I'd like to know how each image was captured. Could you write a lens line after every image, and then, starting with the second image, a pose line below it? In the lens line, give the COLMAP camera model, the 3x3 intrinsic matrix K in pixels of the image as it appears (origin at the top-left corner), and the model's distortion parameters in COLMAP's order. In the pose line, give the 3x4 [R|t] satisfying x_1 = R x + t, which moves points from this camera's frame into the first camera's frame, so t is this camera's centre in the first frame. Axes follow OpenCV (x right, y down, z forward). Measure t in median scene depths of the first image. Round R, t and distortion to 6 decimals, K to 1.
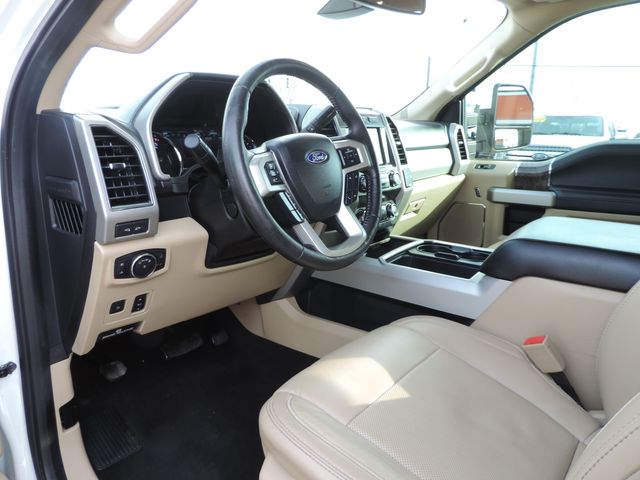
lens RADIAL K [[442.8, 0, 320.0], [0, 442.8, 240.0], [0, 0, 1]] dist [-0.029967, 0.000095]
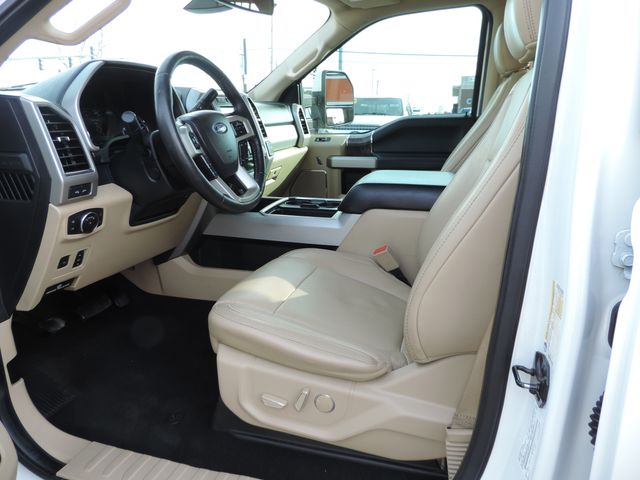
lens RADIAL K [[433.9, 0, 320.0], [0, 433.9, 240.0], [0, 0, 1]] dist [-0.060023, 0.000012]
pose [[0.928021, -0.110505, 0.355760, -0.187114], [0.094618, 0.993593, 0.061811, 0.074637], [-0.360311, -0.023700, 0.932531, -0.250074]]
